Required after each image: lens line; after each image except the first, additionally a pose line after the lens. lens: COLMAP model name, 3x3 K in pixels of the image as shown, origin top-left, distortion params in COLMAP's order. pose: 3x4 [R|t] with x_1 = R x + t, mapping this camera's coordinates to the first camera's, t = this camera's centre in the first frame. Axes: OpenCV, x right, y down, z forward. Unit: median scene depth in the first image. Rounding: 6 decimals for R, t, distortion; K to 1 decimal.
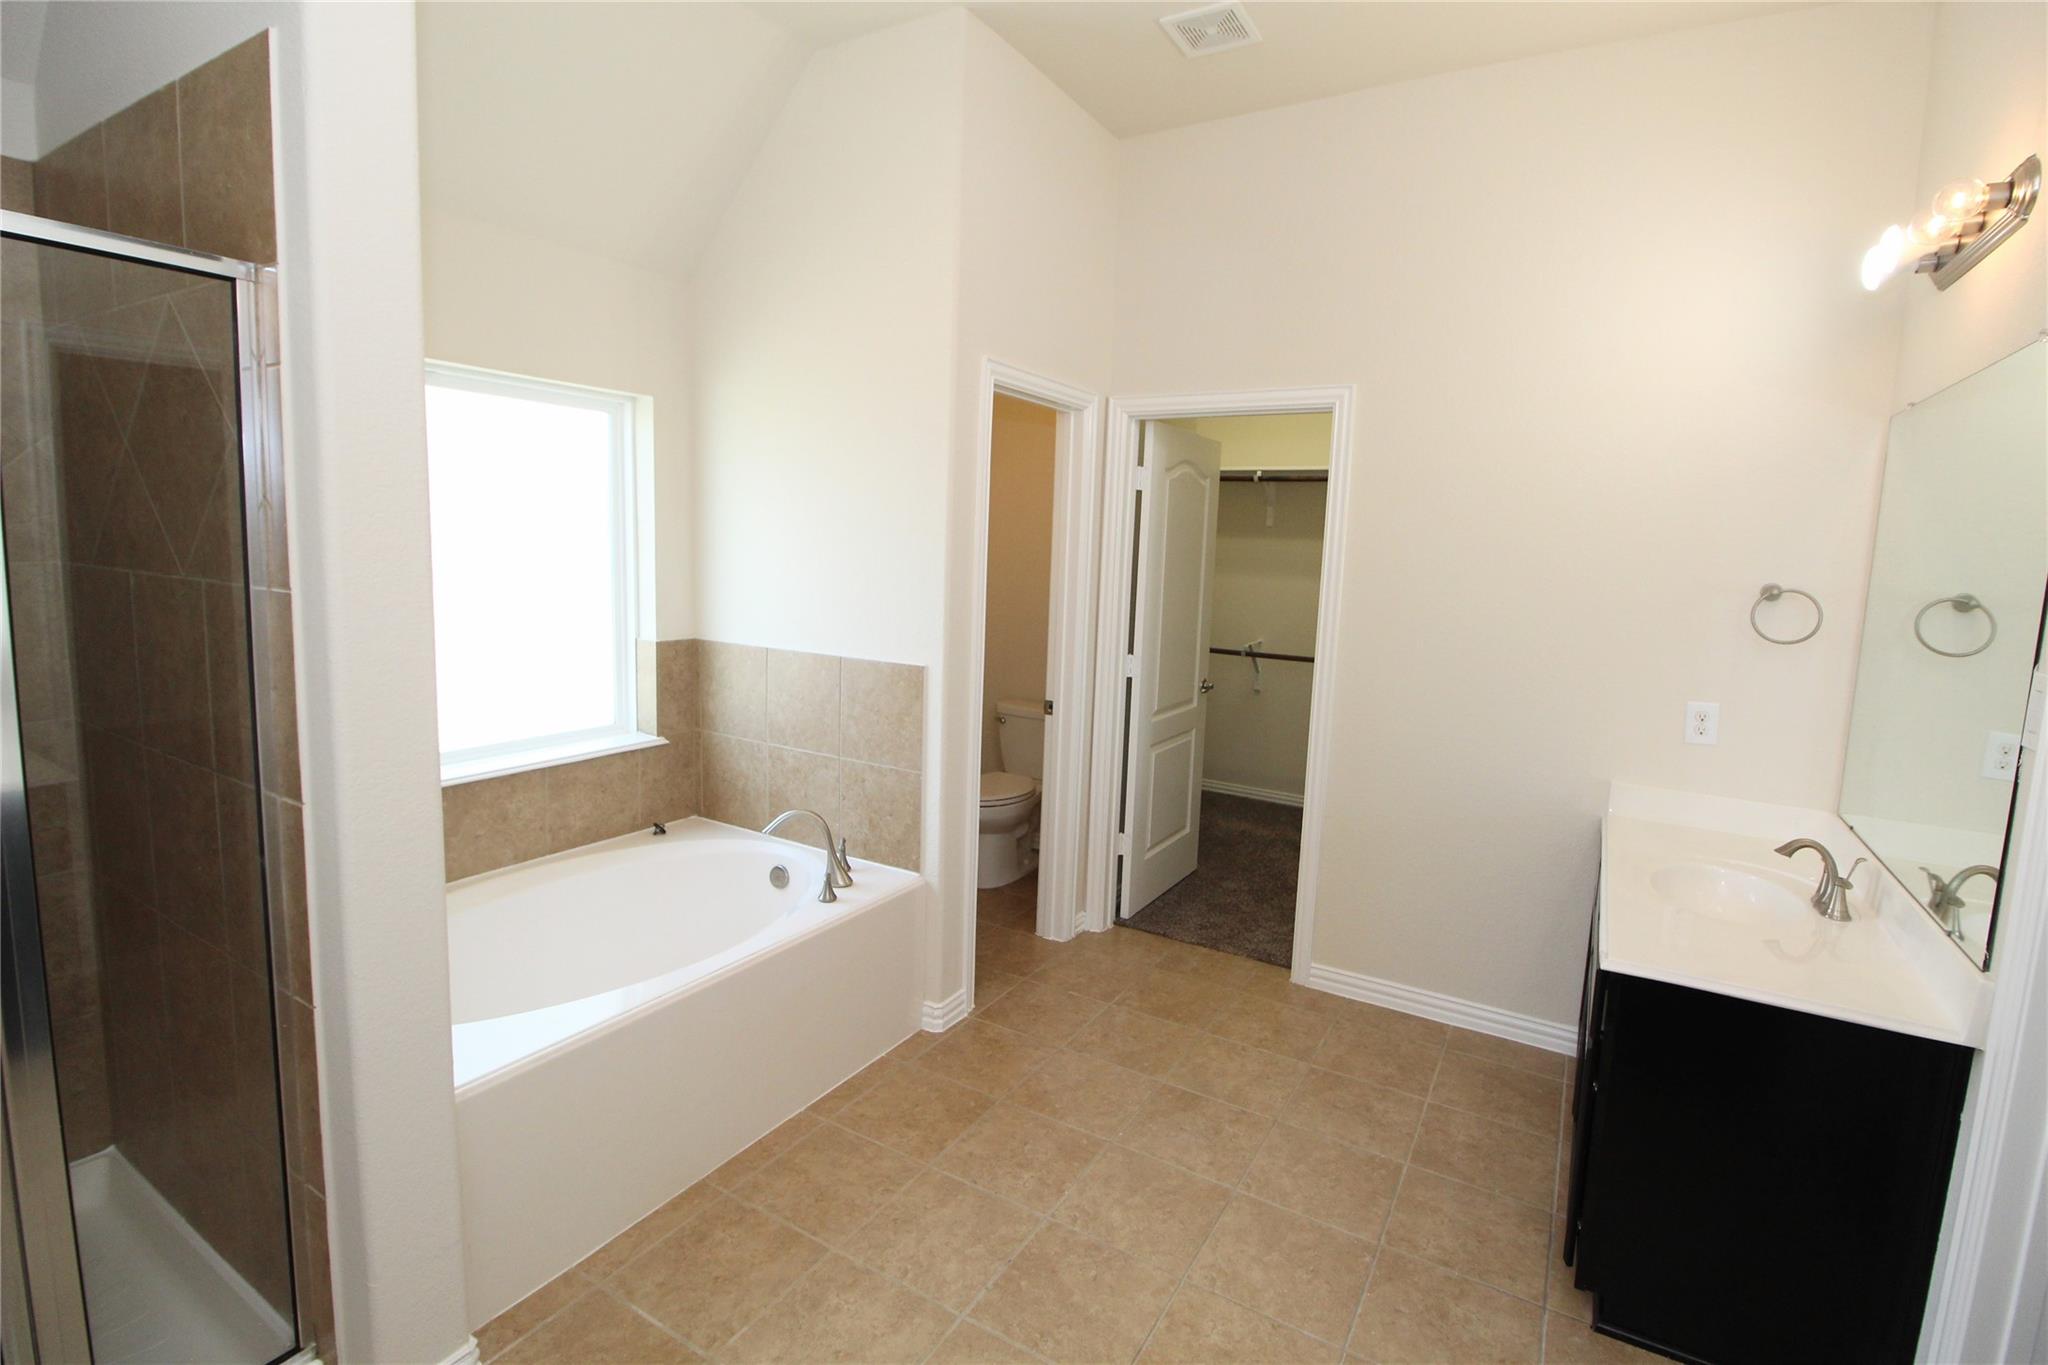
lens RADIAL K [[945.6, 0, 1031.0], [0, 945.6, 705.8], [0, 0, 1]] dist [-0.000565, 0.000023]
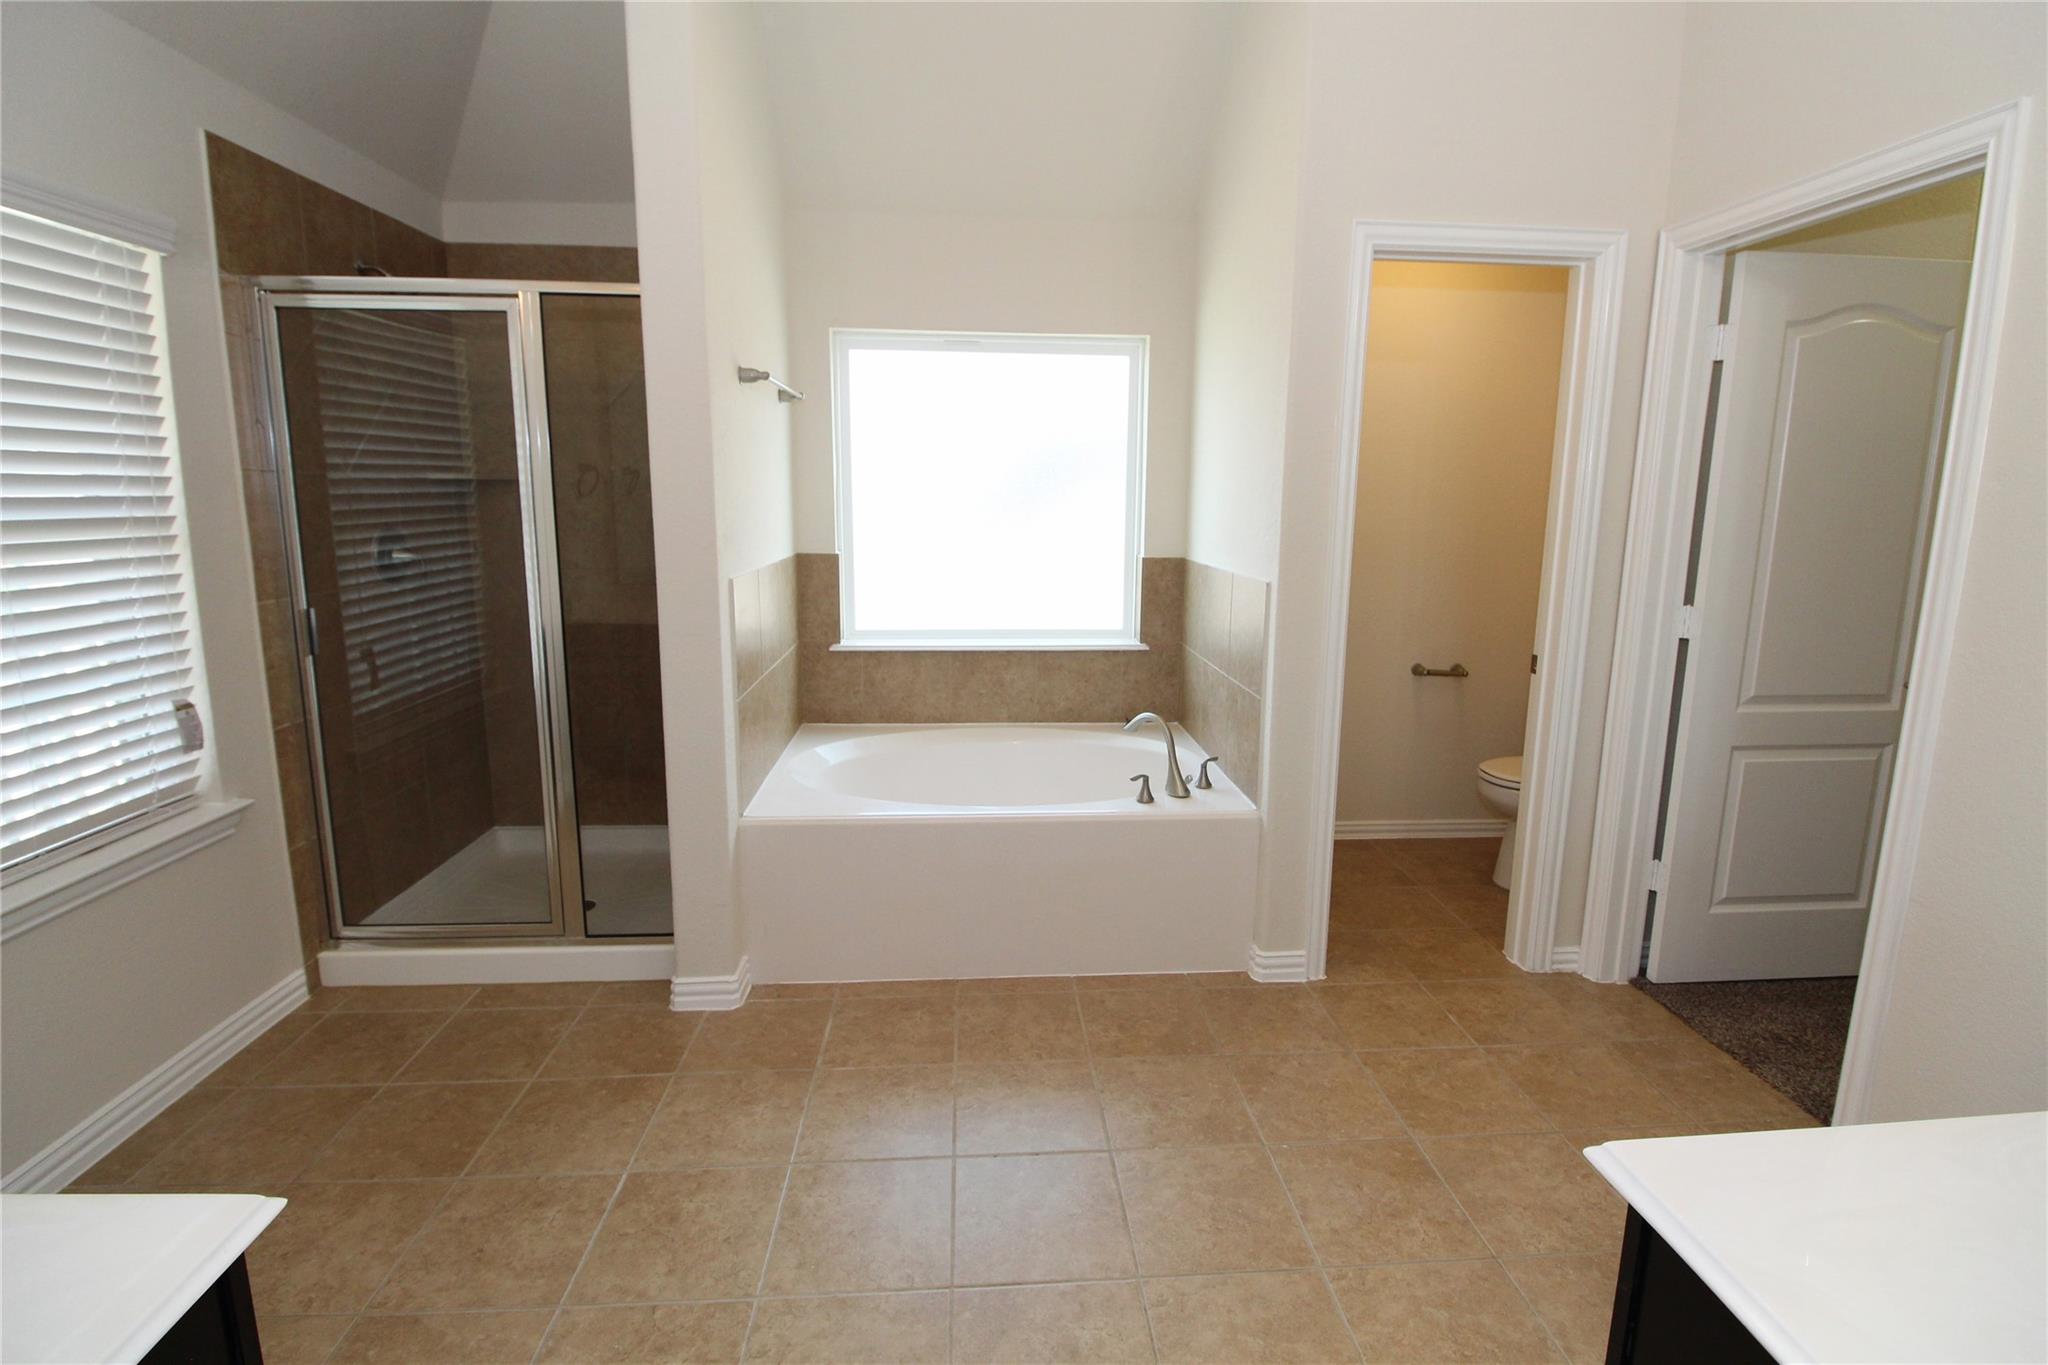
lens RADIAL K [[949.8, 0, 1051.3], [0, 949.8, 678.1], [0, 0, 1]] dist [0.024029, 0.000171]
pose [[0.584850, 0.126398, -0.801233, 0.484610], [-0.129519, 0.989663, 0.061583, 0.019003], [0.800734, 0.067758, 0.595176, 0.254230]]
